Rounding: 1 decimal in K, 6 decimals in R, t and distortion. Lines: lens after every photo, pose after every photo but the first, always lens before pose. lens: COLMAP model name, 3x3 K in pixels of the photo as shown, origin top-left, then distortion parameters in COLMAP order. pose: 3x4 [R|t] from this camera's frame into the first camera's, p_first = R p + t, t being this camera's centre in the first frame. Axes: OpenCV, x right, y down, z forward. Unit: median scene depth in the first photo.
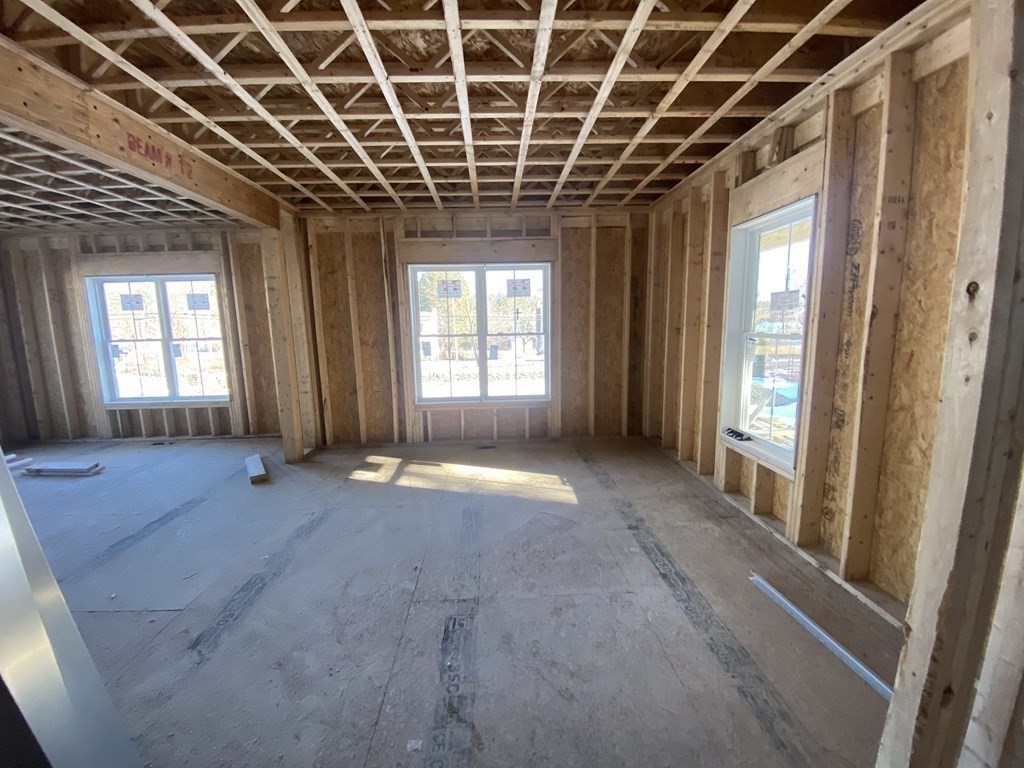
lens RADIAL K [[415.2, 0, 512.0], [0, 415.2, 384.0], [0, 0, 1]] dist [0.014925, -0.019022]
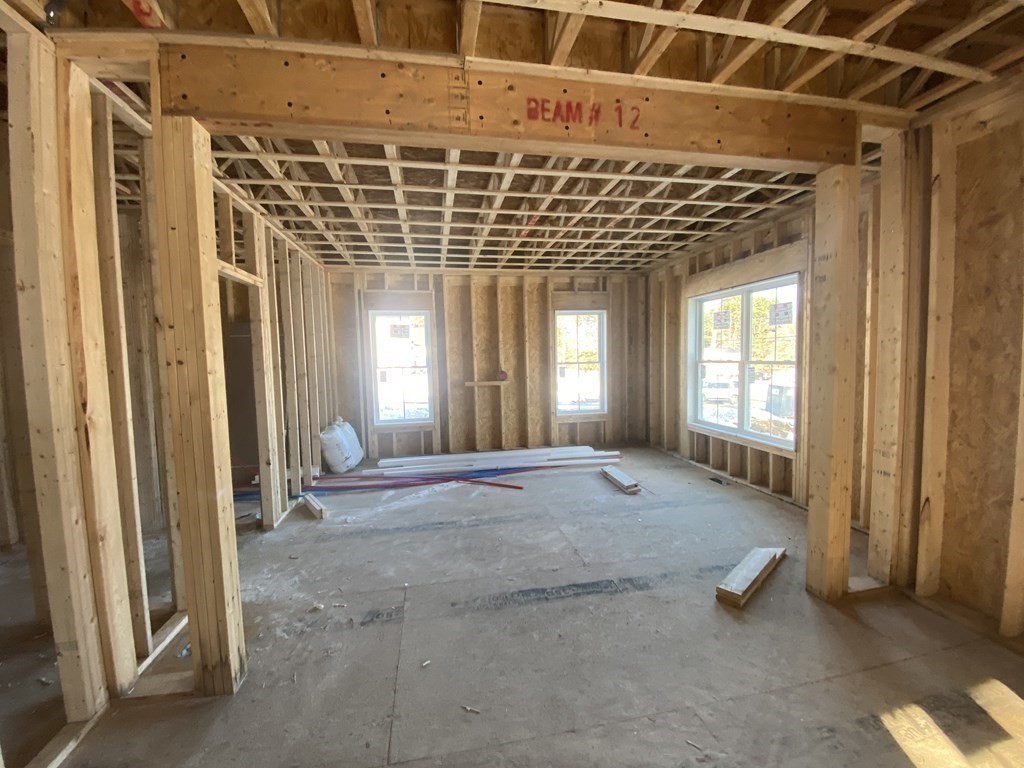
lens RADIAL K [[415.2, 0, 512.0], [0, 415.2, 384.0], [0, 0, 1]] dist [0.014925, -0.019022]
pose [[0.135635, 0.082564, -0.987313, -0.066193], [-0.122101, 0.990318, 0.066041, -0.067708], [0.983206, 0.111594, 0.144403, 0.475648]]
